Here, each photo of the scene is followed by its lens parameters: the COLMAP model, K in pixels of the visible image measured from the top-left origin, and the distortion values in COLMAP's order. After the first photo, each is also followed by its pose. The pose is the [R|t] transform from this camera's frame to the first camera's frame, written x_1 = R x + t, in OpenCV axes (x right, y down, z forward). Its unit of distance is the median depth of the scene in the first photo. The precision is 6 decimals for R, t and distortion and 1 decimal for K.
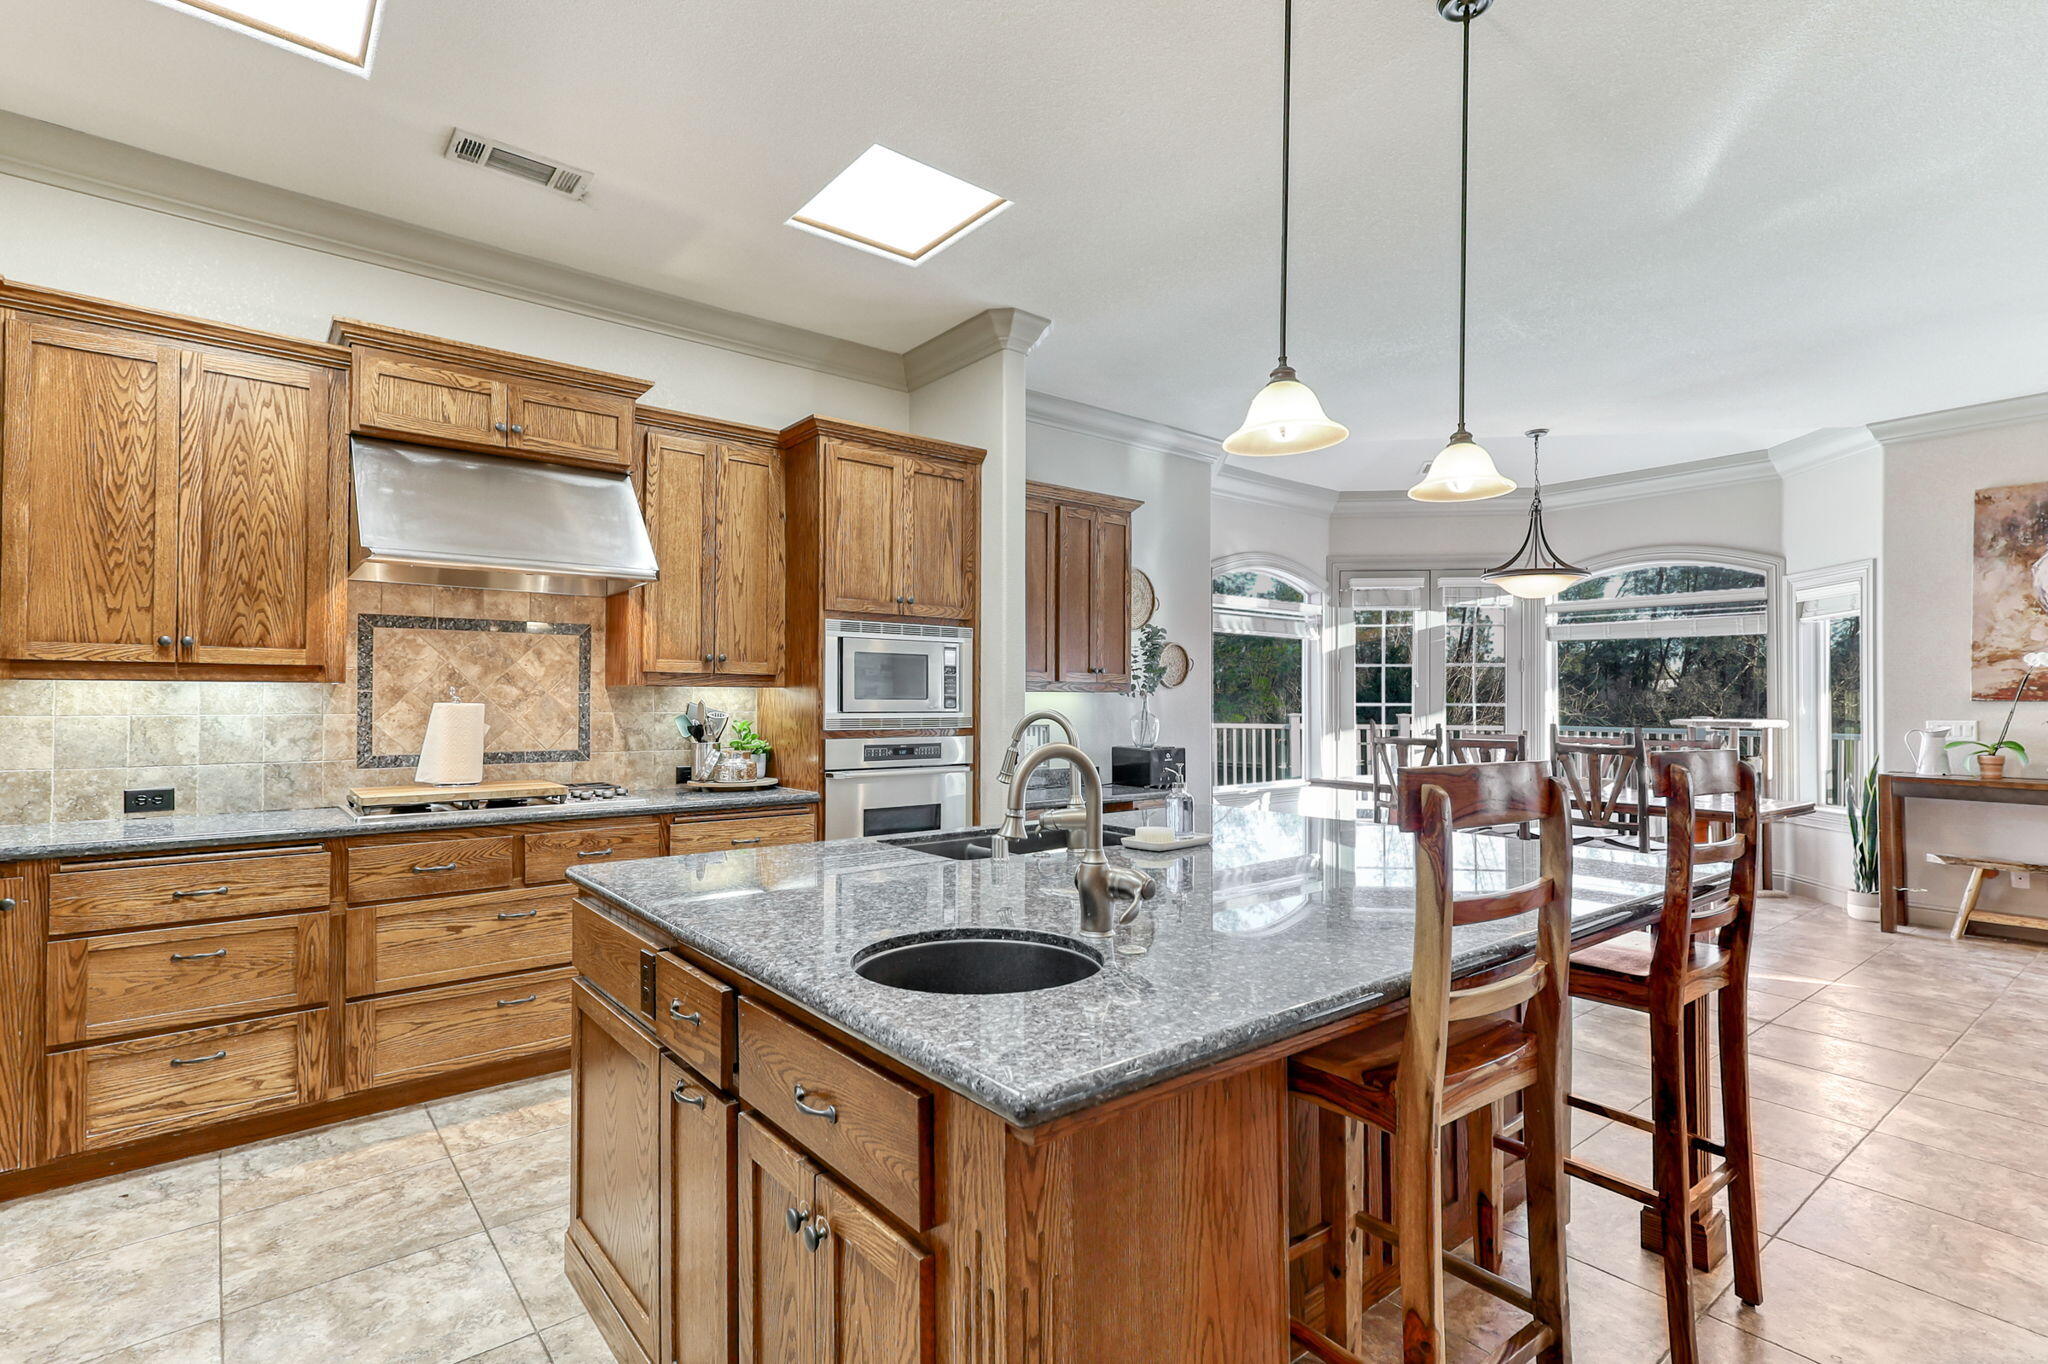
lens RADIAL K [[973.2, 0, 990.3], [0, 973.2, 689.4], [0, 0, 1]] dist [0.024915, 0.006208]
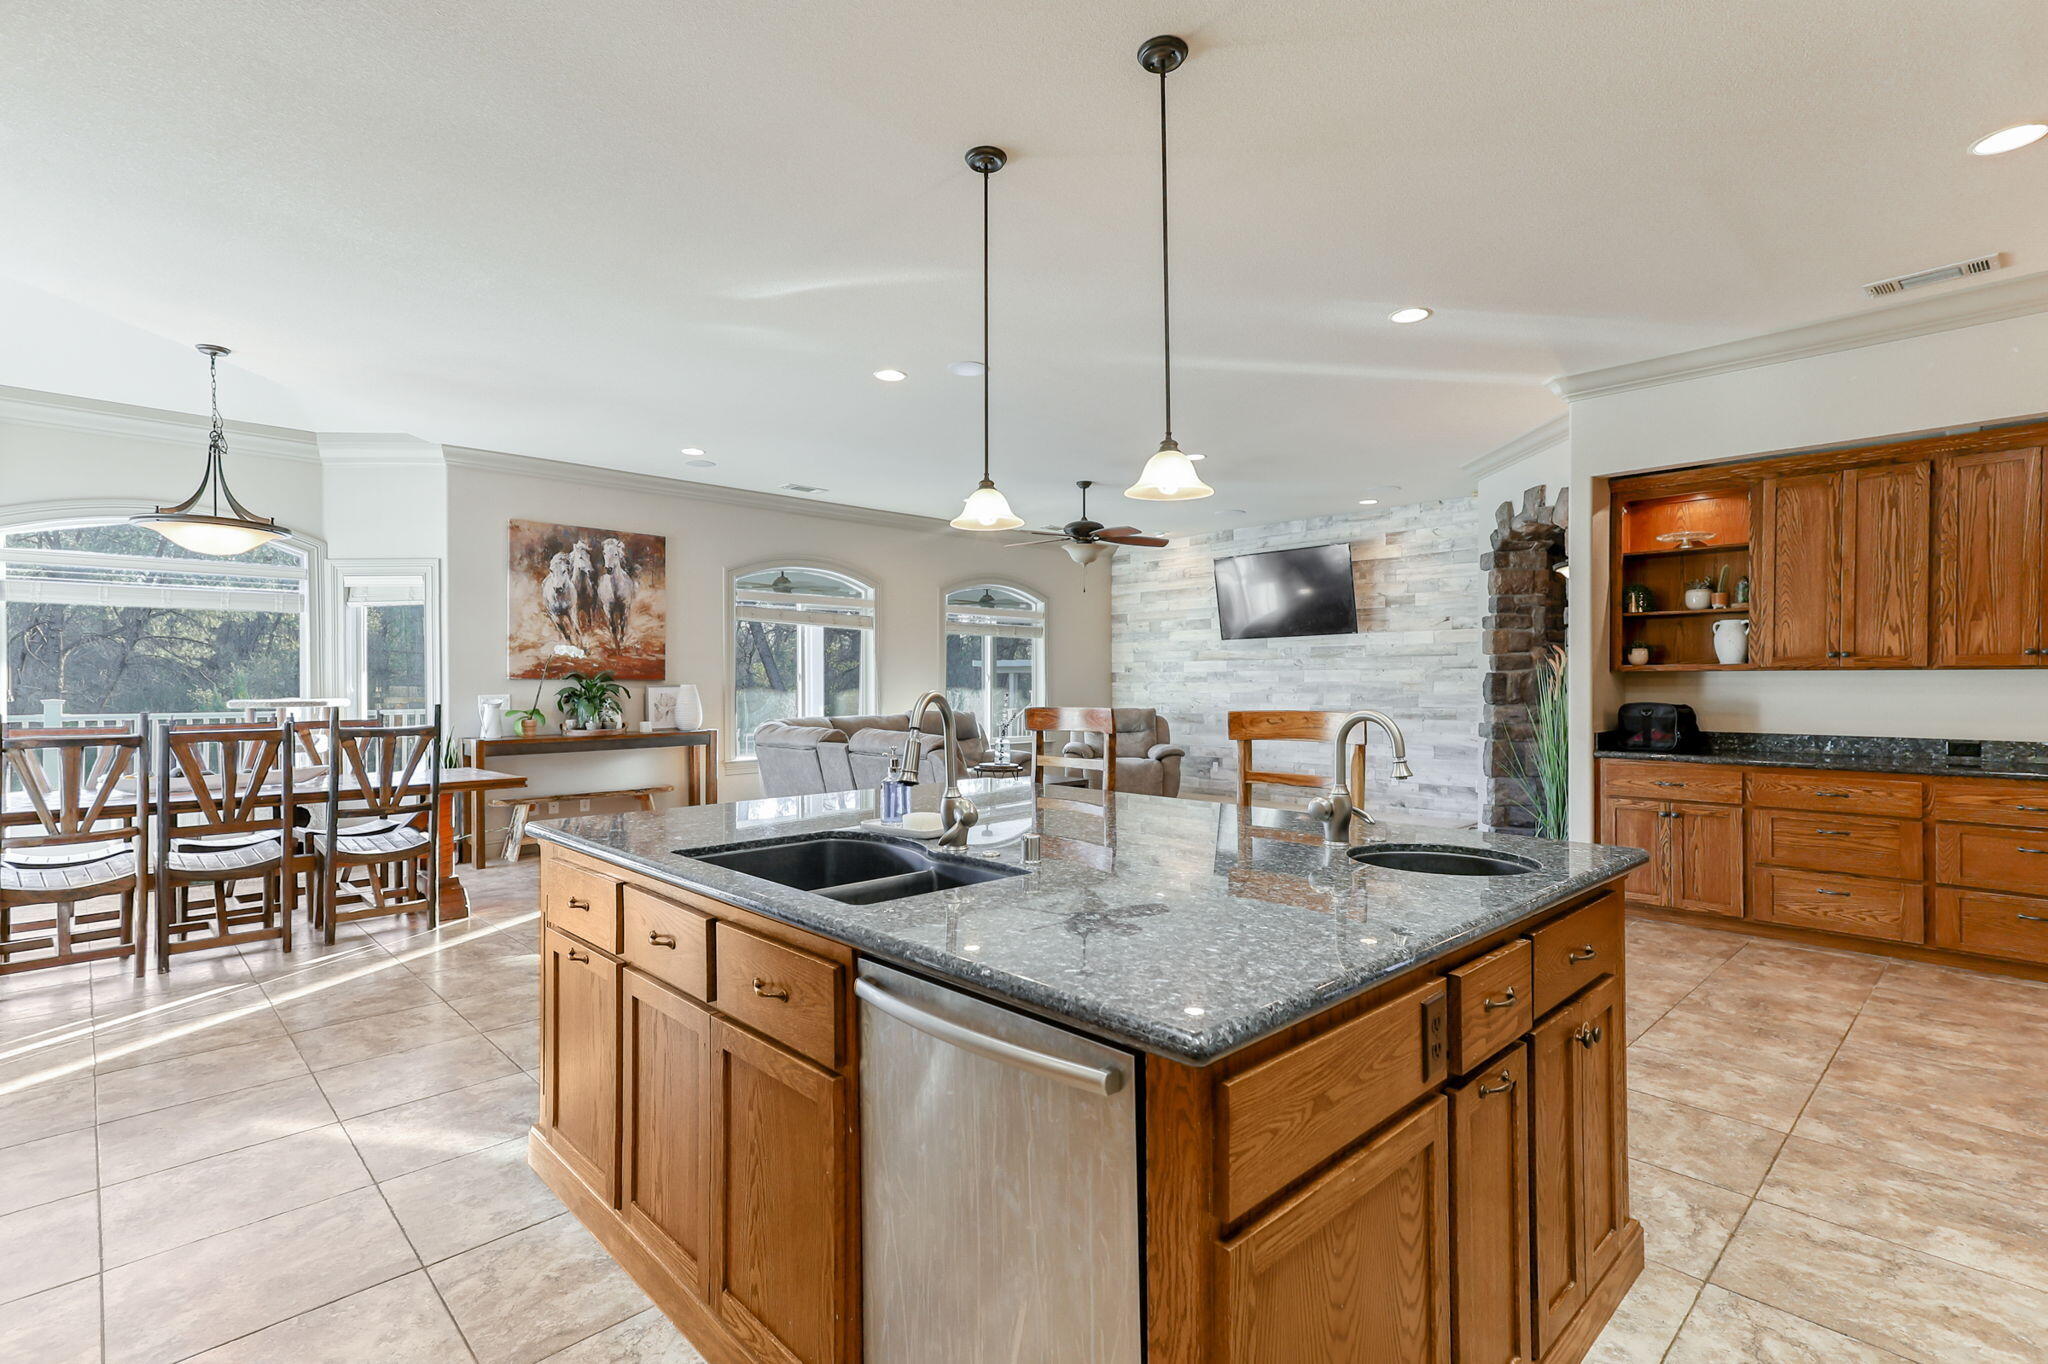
lens RADIAL K [[973.2, 0, 1032.9], [0, 973.2, 688.2], [0, 0, 1]] dist [0.024915, 0.006208]
pose [[-0.090650, -0.011689, 0.995814, -0.475168], [-0.011522, 0.999876, 0.010688, 0.000966], [-0.995816, -0.010505, -0.090774, 0.586091]]
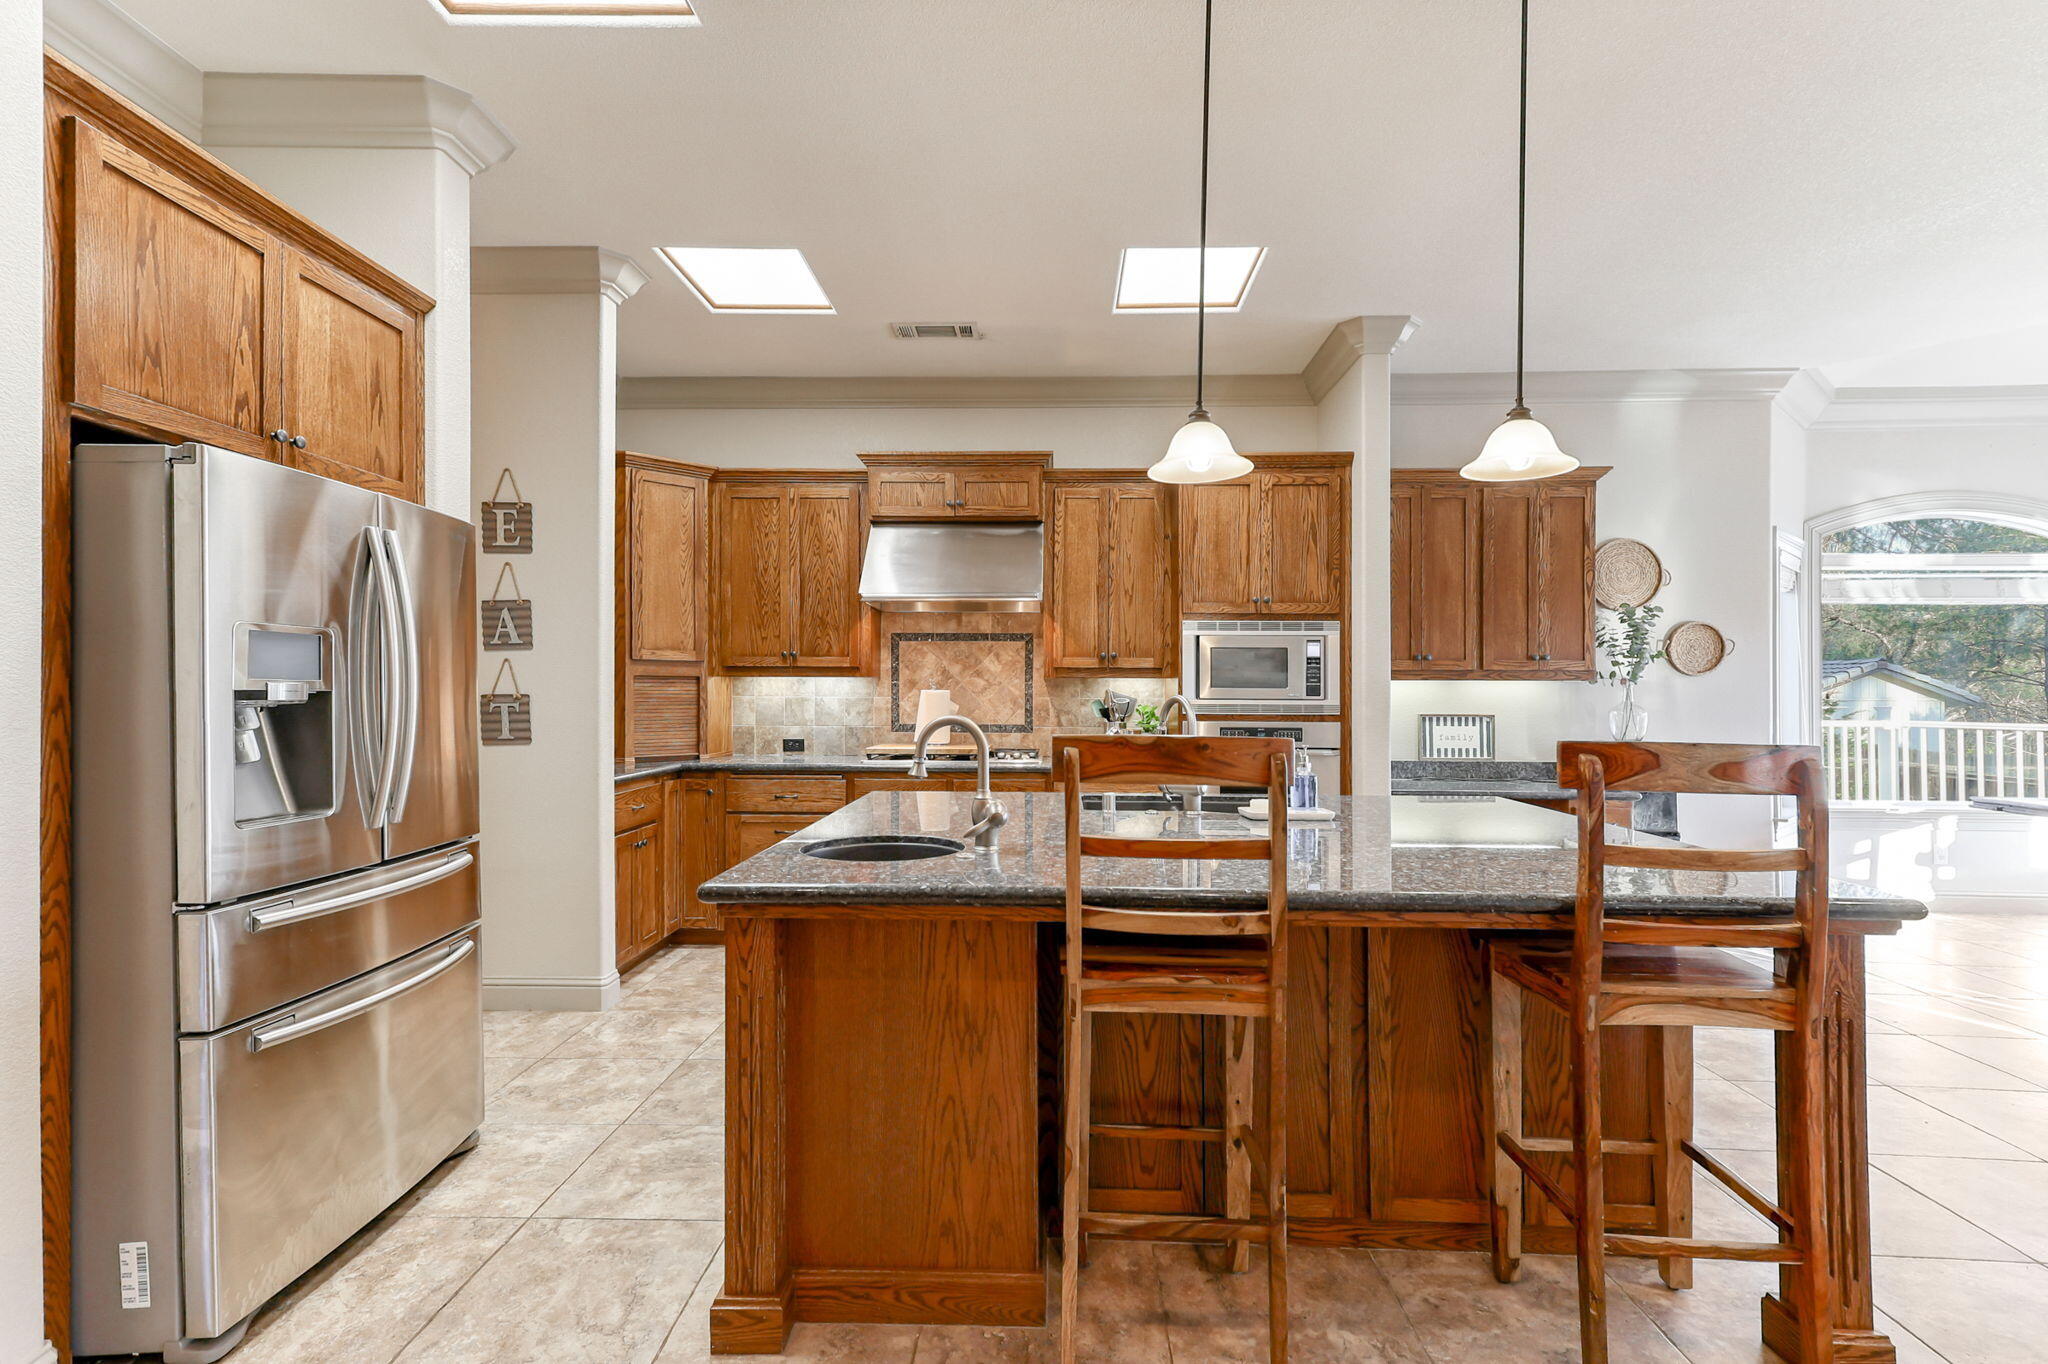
lens RADIAL K [[973.2, 0, 1048.2], [0, 973.2, 670.4], [0, 0, 1]] dist [0.024915, 0.006208]
pose [[0.769134, -0.010006, -0.639010, 0.438641], [0.005635, 0.999945, -0.008876, -0.001781], [0.639063, 0.003226, 0.769148, -0.022908]]
